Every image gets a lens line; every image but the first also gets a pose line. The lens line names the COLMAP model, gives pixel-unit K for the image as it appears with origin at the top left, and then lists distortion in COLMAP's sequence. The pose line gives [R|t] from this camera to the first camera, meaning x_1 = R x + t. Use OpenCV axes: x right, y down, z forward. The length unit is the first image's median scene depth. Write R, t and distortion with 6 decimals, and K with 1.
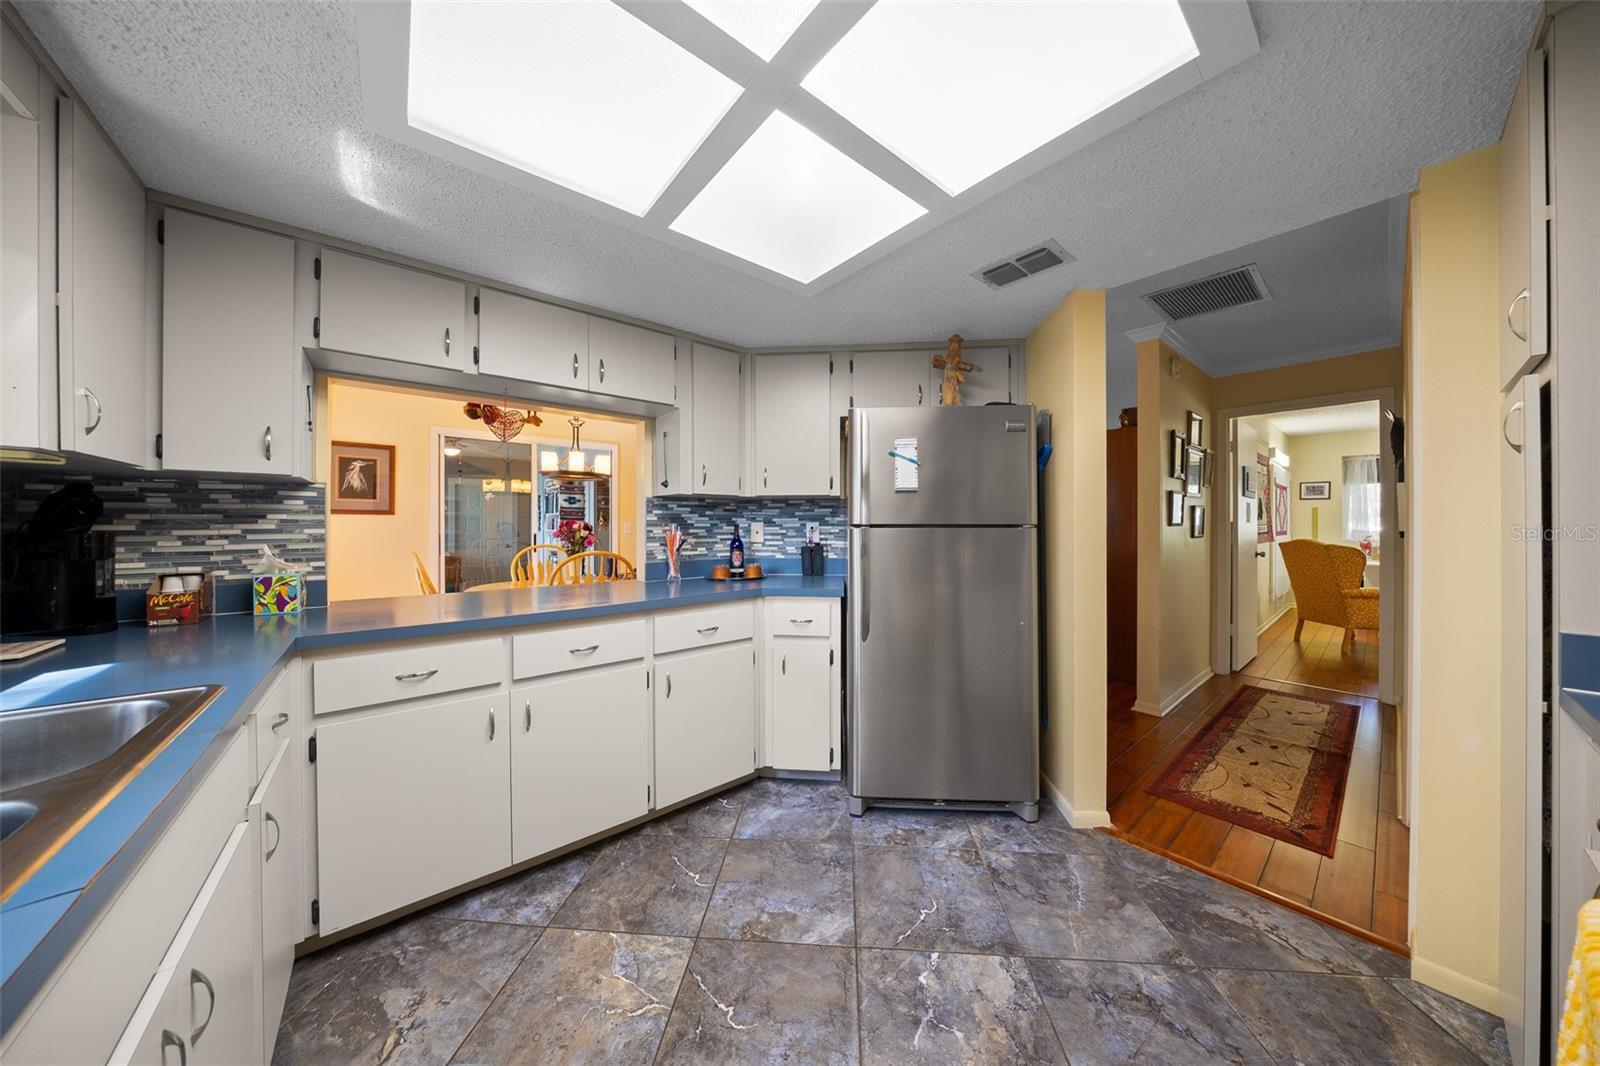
lens RADIAL K [[502.7, 0, 797.6], [0, 502.7, 526.7], [0, 0, 1]] dist [-0.004904, 0.000190]
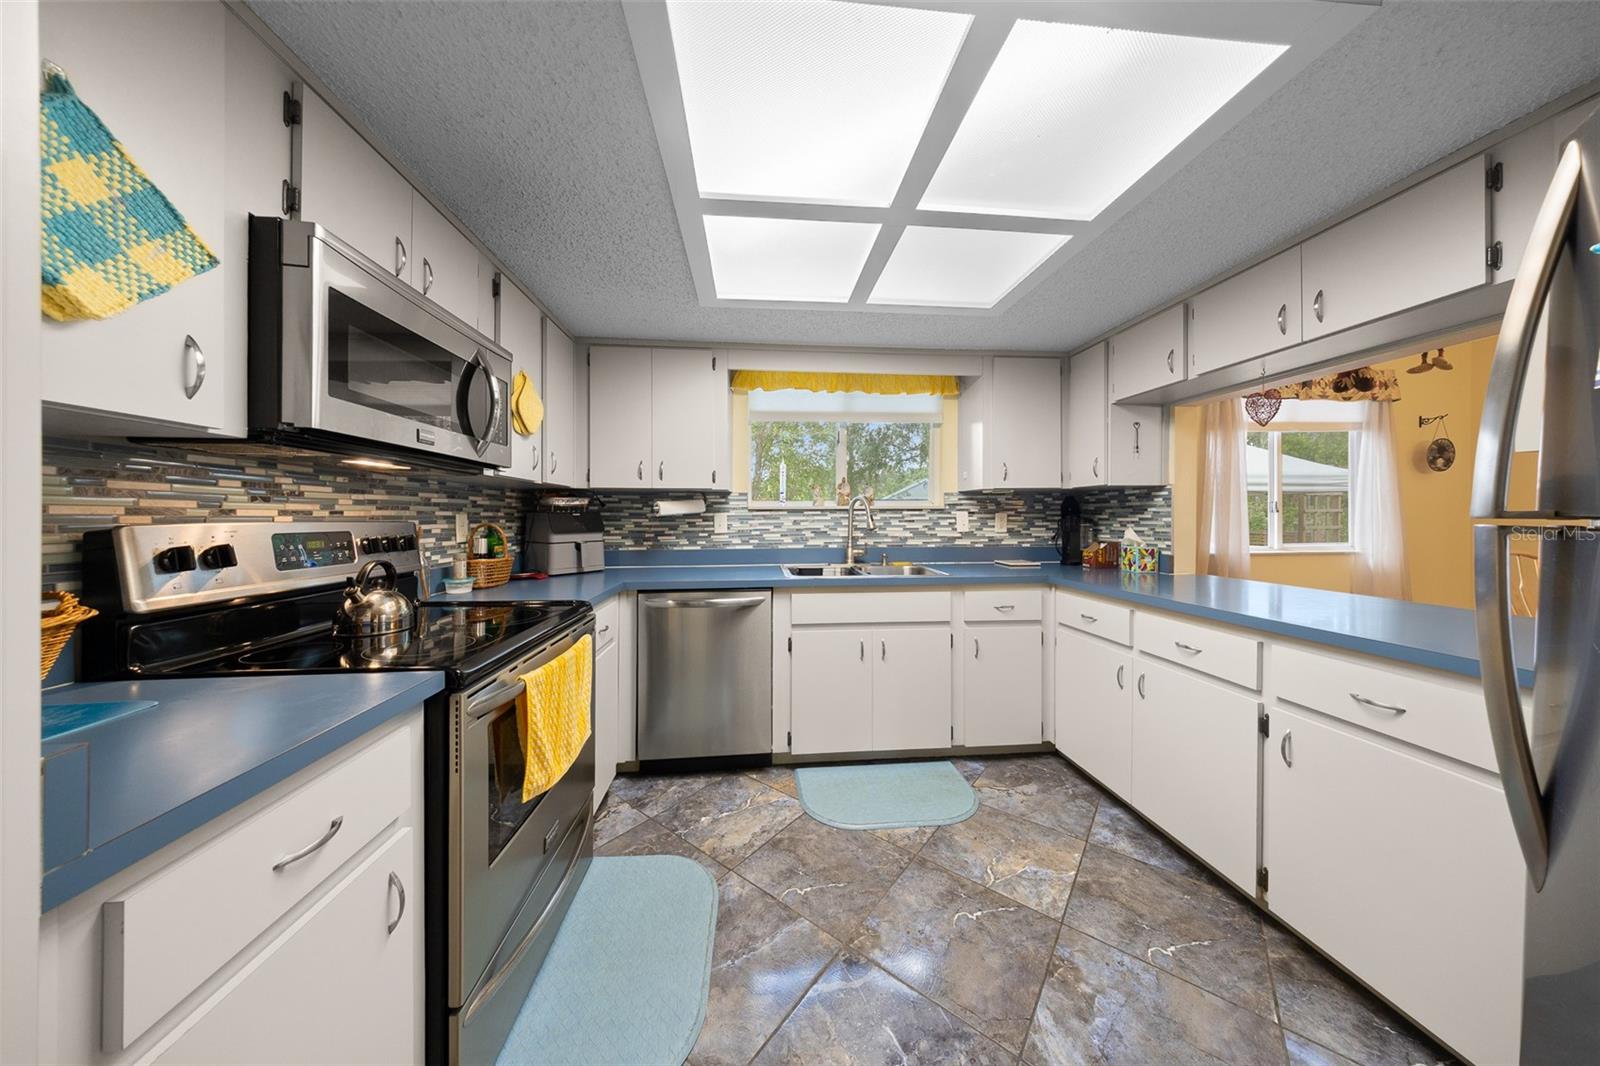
lens RADIAL K [[474.7, 0, 794.5], [0, 474.7, 517.2], [0, 0, 1]] dist [0.000954, 0.000046]
pose [[-0.557717, 0.004167, -0.830021, 0.818935], [-0.003957, 0.999963, 0.007679, -0.004308], [0.830022, 0.007567, -0.557679, 0.991501]]
